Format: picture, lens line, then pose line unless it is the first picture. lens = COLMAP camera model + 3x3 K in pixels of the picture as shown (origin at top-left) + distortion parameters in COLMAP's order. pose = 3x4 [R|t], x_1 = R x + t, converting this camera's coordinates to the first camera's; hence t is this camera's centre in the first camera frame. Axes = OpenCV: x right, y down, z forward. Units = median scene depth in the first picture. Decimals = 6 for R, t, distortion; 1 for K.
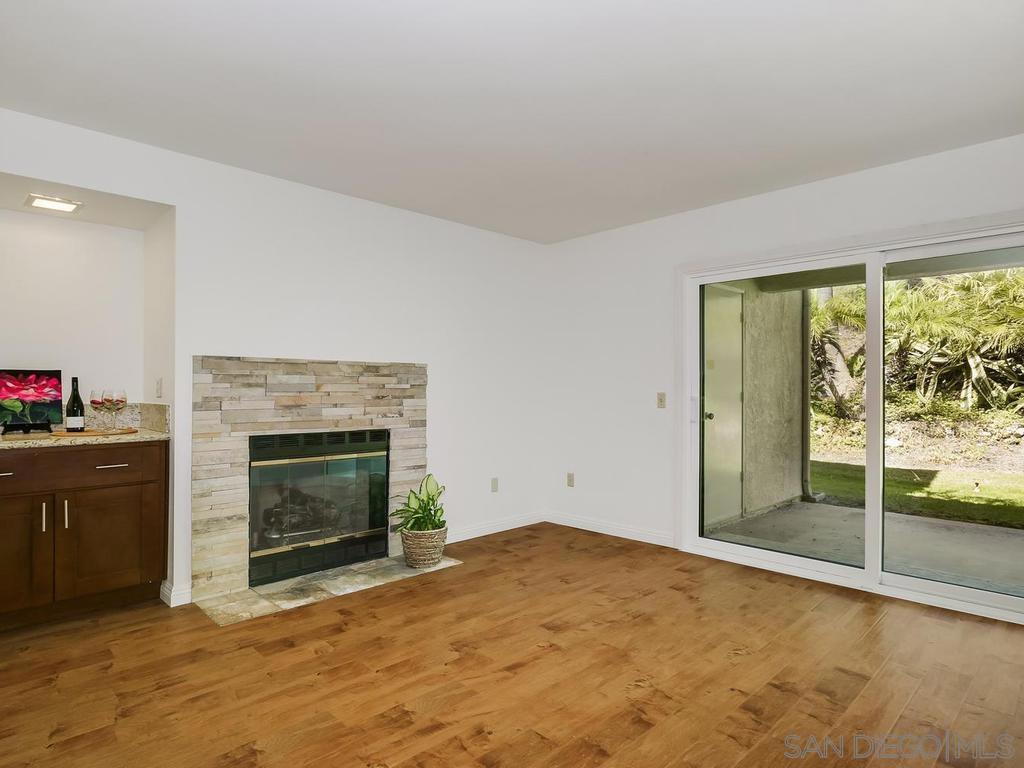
lens RADIAL K [[579.1, 0, 514.0], [0, 579.1, 390.8], [0, 0, 1]] dist [-0.013520, -0.002751]
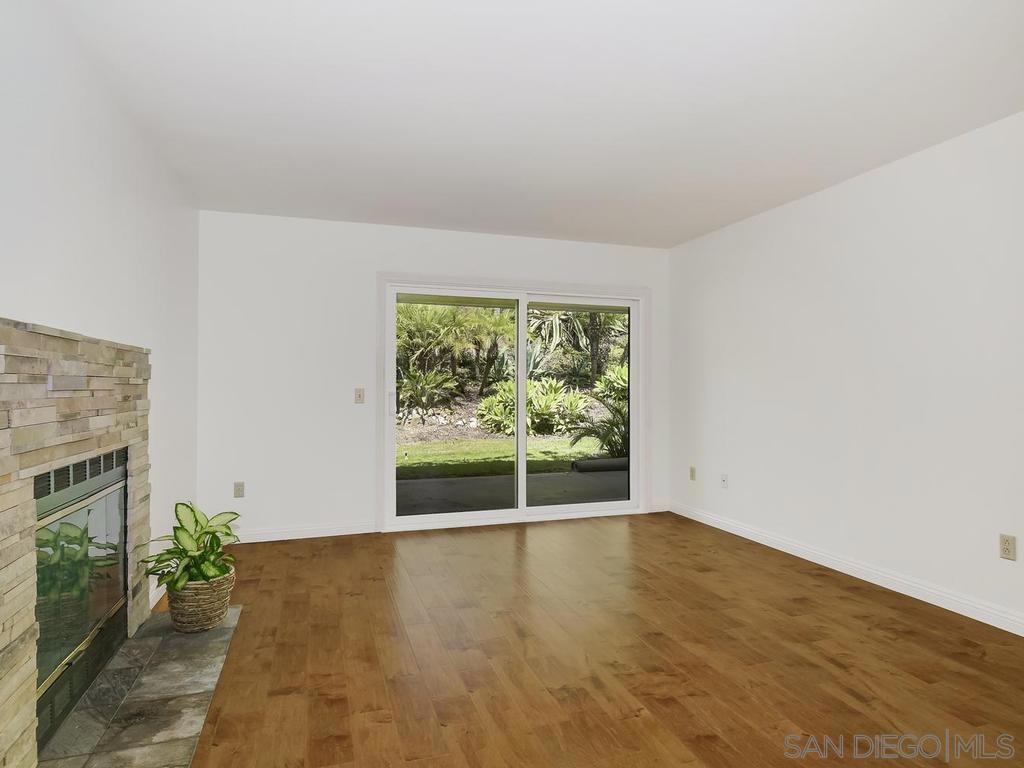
lens RADIAL K [[579.7, 0, 498.4], [0, 579.7, 395.7], [0, 0, 1]] dist [-0.018374, -0.000264]
pose [[0.438811, -0.013518, 0.898478, -0.712969], [-0.003268, 0.999856, 0.016640, -0.003441], [-0.898573, -0.010238, 0.438704, 0.380751]]
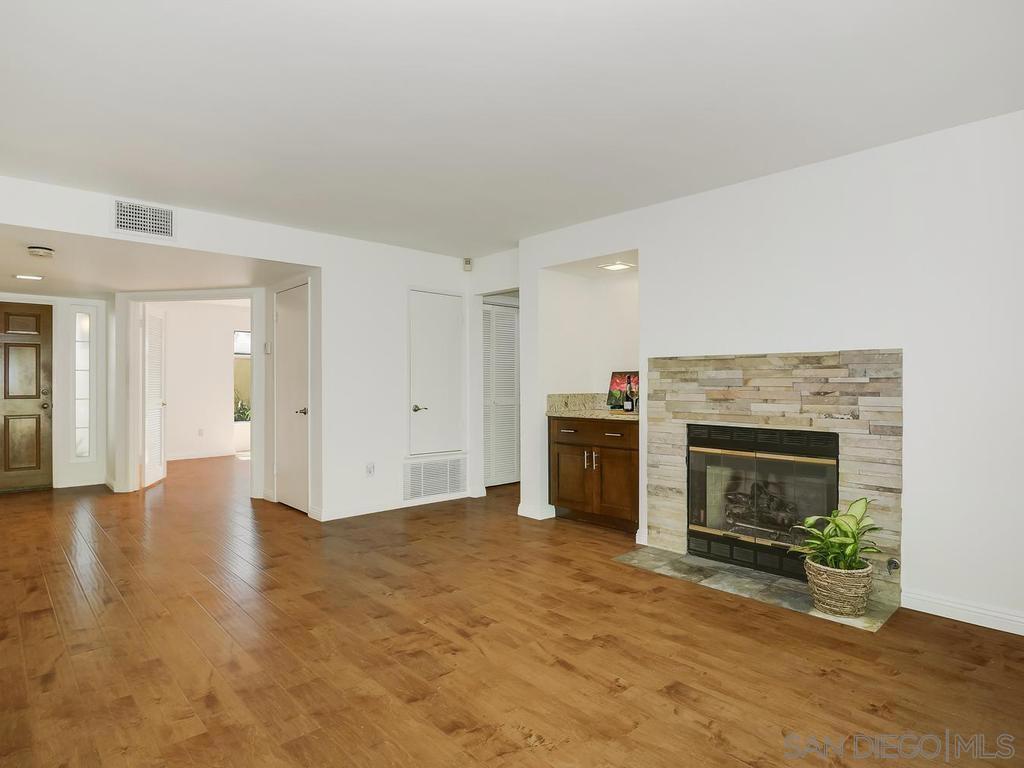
lens RADIAL K [[569.8, 0, 507.4], [0, 569.8, 384.8], [0, 0, 1]] dist [-0.004899, -0.001952]
pose [[-0.017791, 0.002605, -0.999838, 0.676060], [-0.001952, 0.999995, 0.002641, -0.002753], [0.999840, 0.001999, -0.017785, 0.634902]]
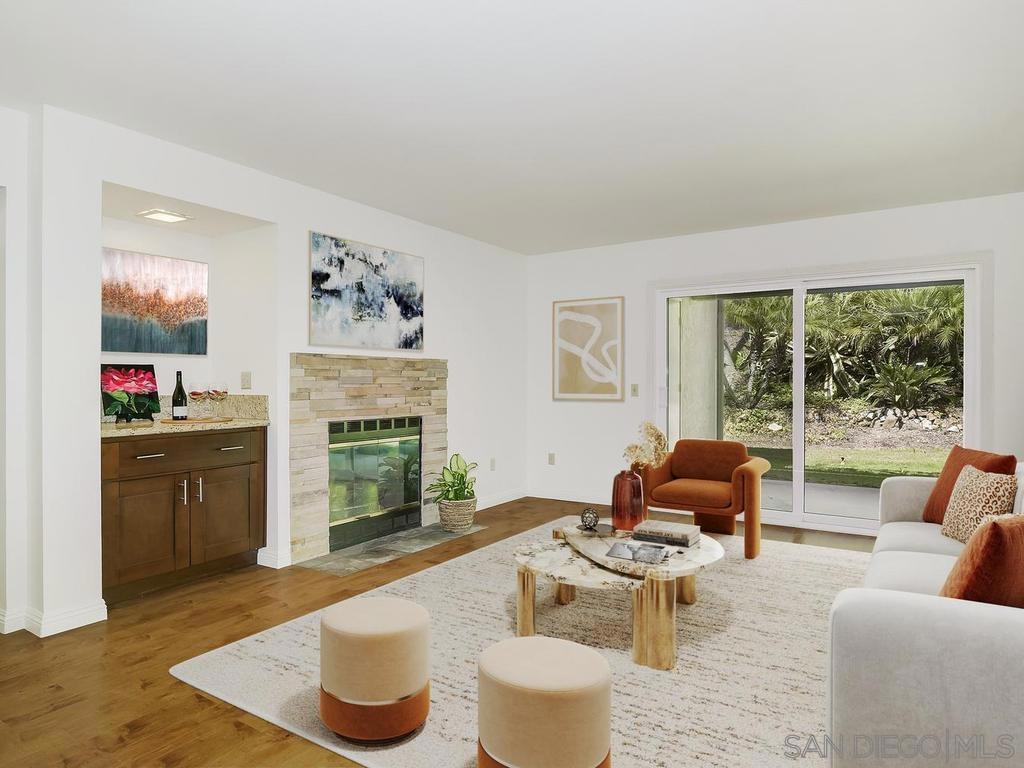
lens RADIAL K [[622.4, 0, 506.6], [0, 622.4, 400.8], [0, 0, 1]] dist [-0.017284, -0.001746]
pose [[0.976912, -0.007436, 0.213512, -0.362184], [0.001284, 0.999580, 0.028934, 0.000126], [-0.213637, -0.027992, 0.976512, -0.282733]]
